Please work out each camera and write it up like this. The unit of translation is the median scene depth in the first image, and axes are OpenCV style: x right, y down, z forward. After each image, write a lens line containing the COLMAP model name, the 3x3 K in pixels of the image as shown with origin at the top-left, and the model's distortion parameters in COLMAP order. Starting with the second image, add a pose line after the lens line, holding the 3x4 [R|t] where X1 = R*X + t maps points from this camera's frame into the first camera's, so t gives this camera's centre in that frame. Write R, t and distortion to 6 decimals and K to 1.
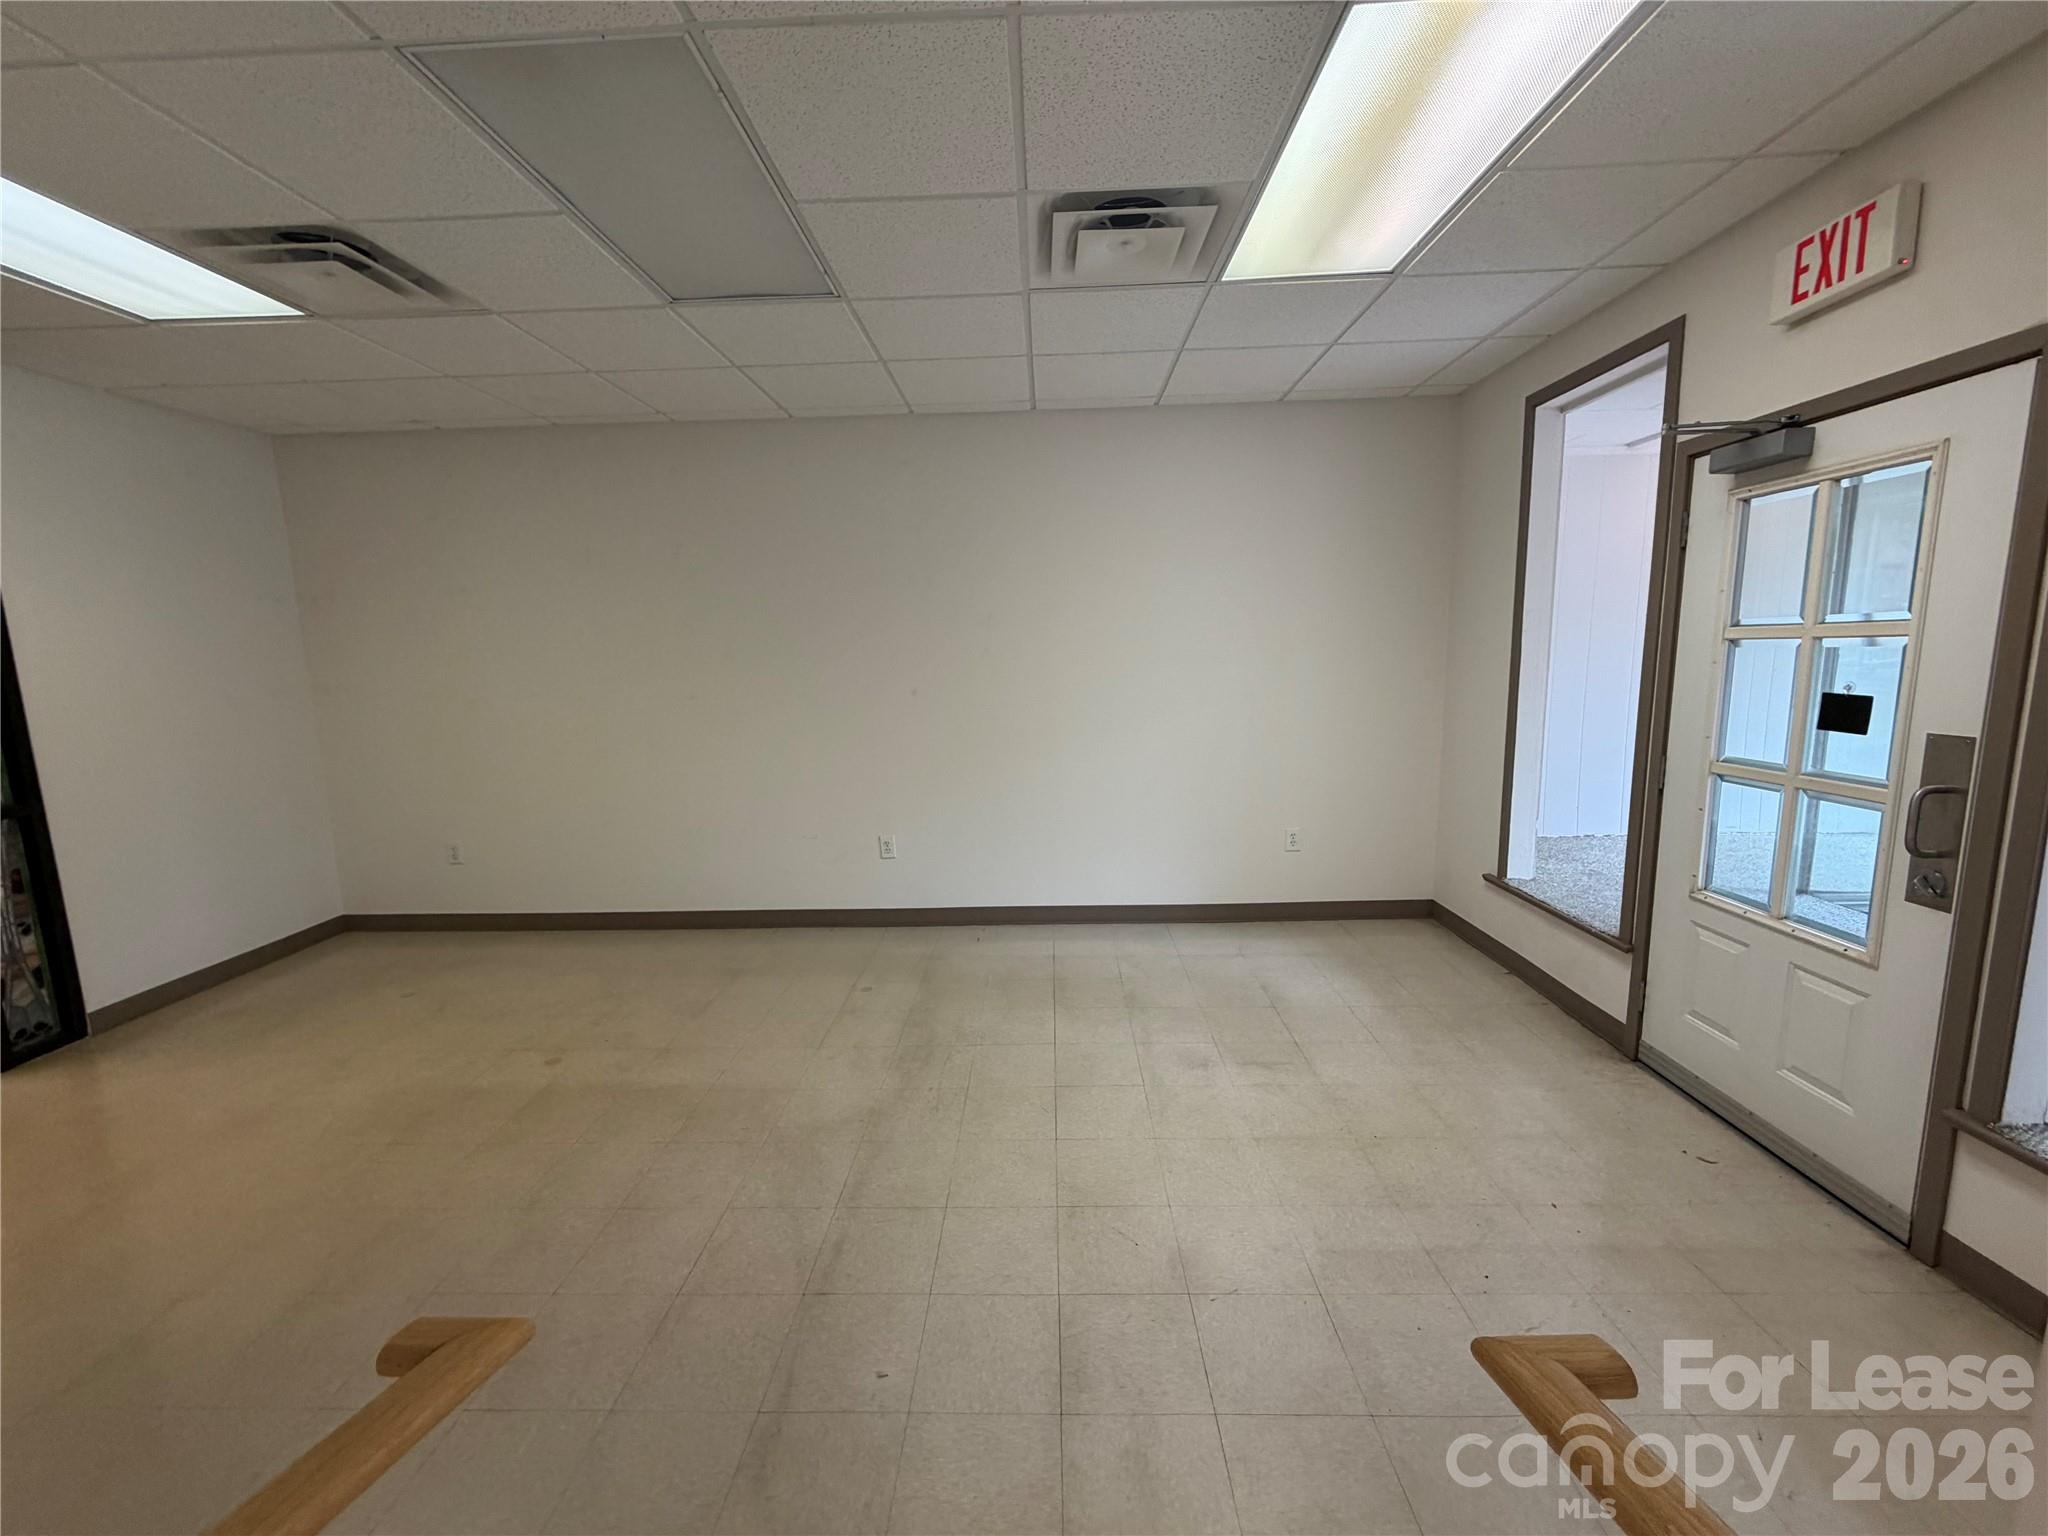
lens RADIAL K [[811.5, 0, 1017.3], [0, 811.5, 761.3], [0, 0, 1]] dist [-0.000248, -0.000250]
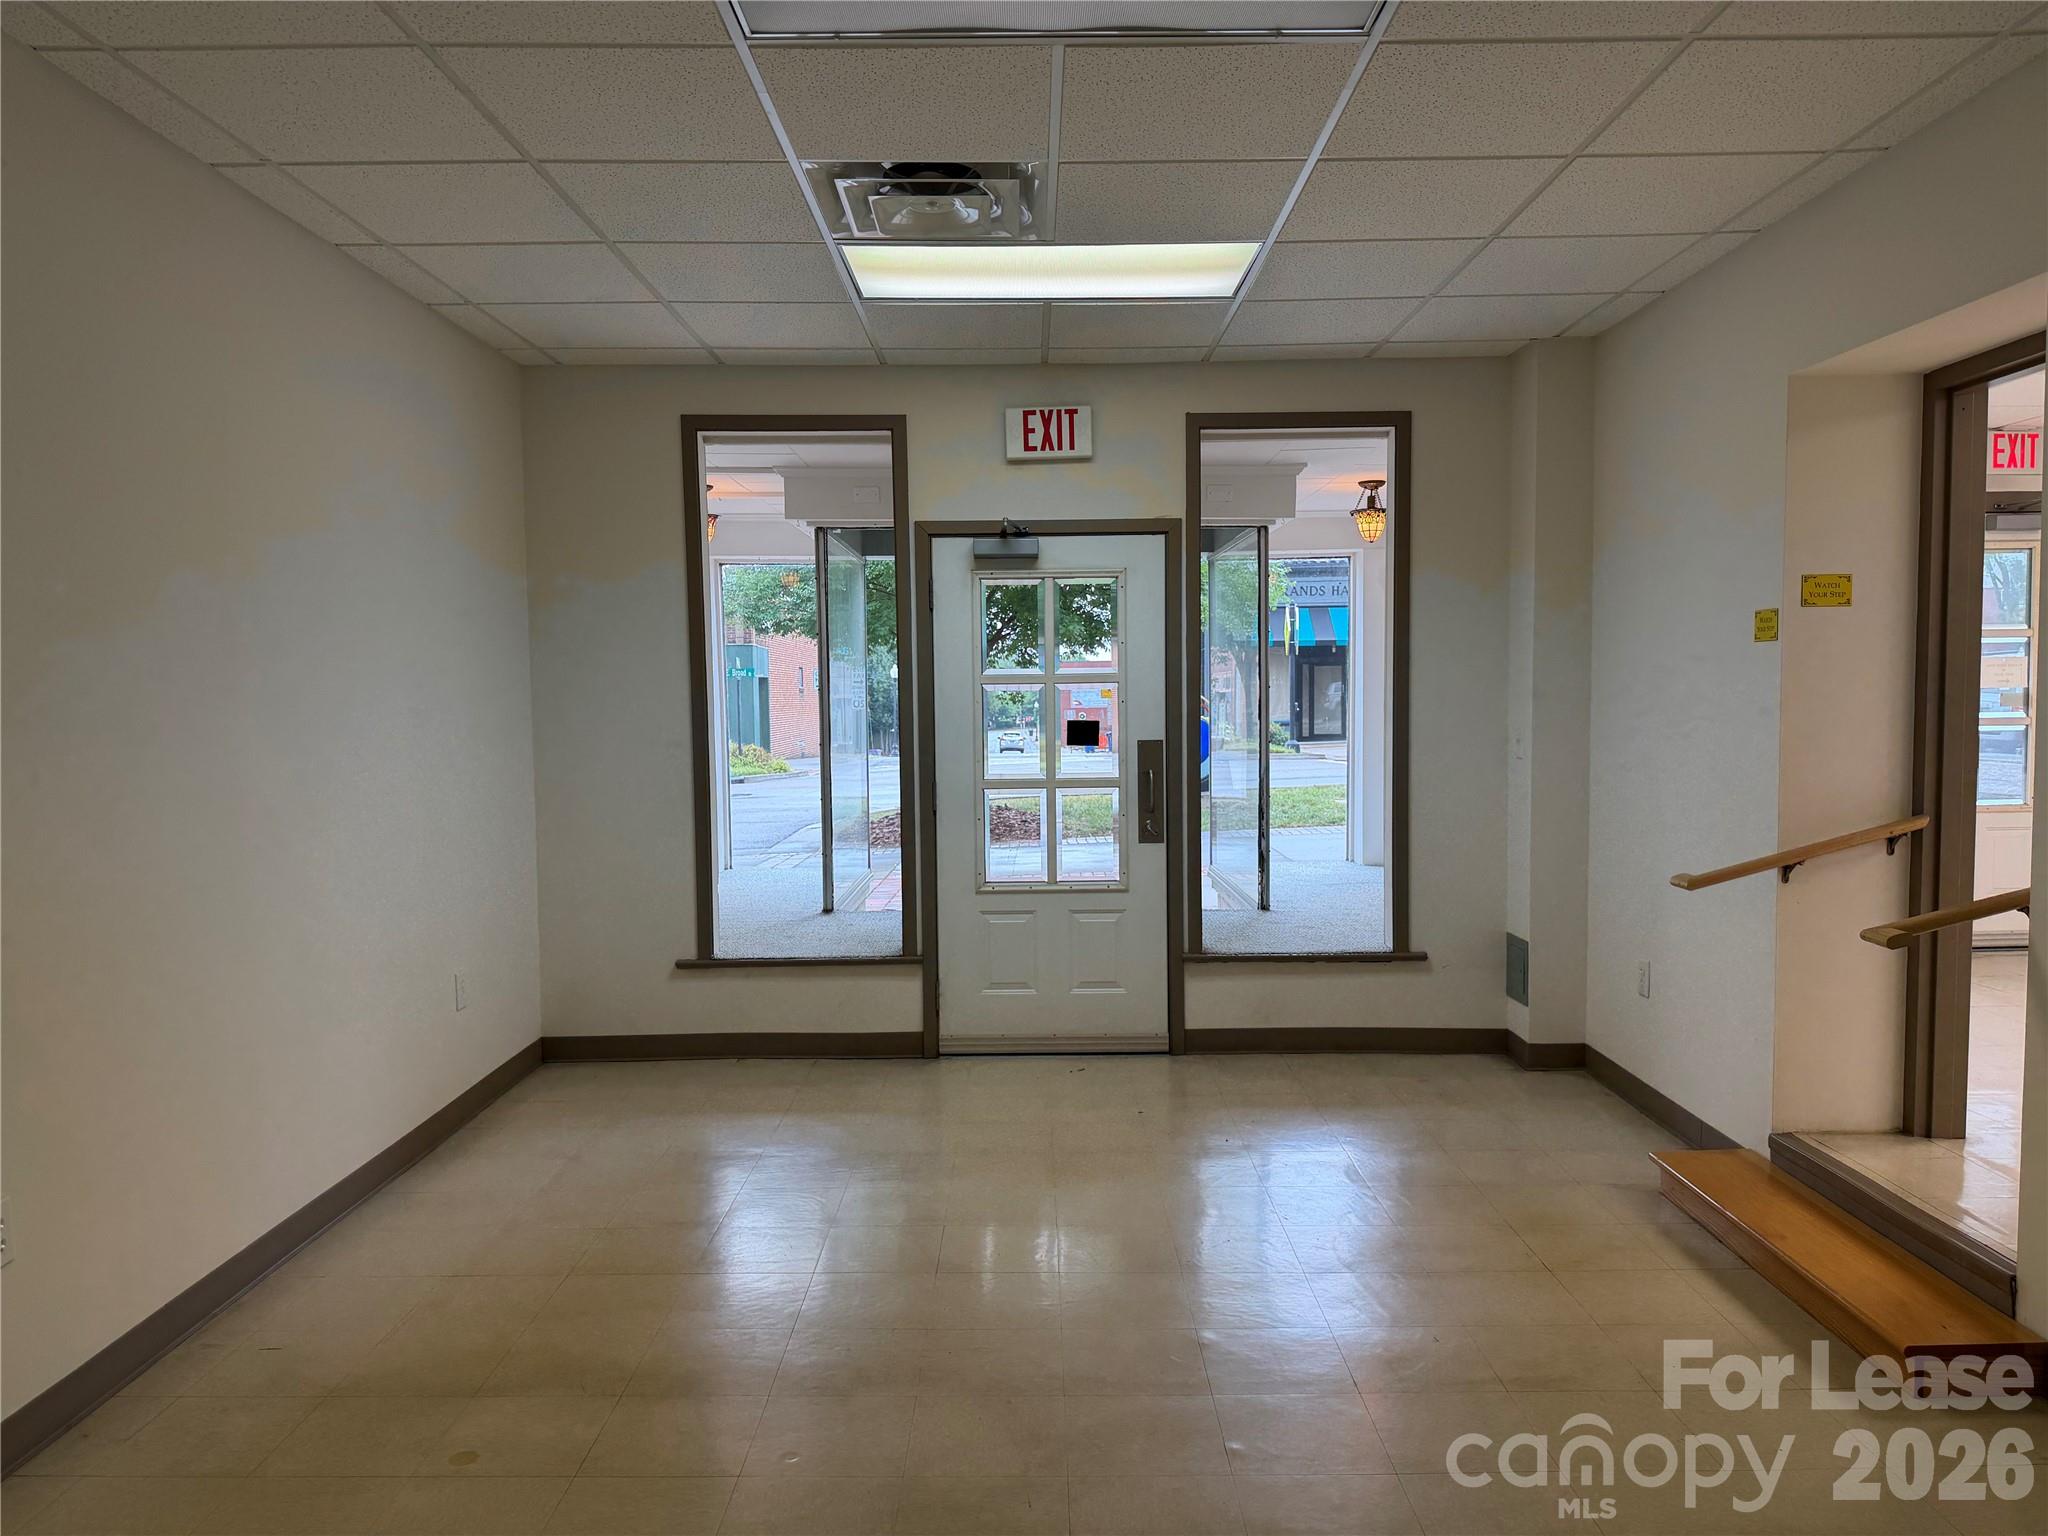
lens RADIAL K [[1431.2, 0, 1026.1], [0, 1431.2, 772.0], [0, 0, 1]] dist [0.054374, -0.000727]
pose [[-0.030639, -0.033495, 0.998969, -1.620887], [0.145806, 0.988598, 0.037619, -0.102646], [-0.988839, 0.146808, -0.025406, 1.173584]]
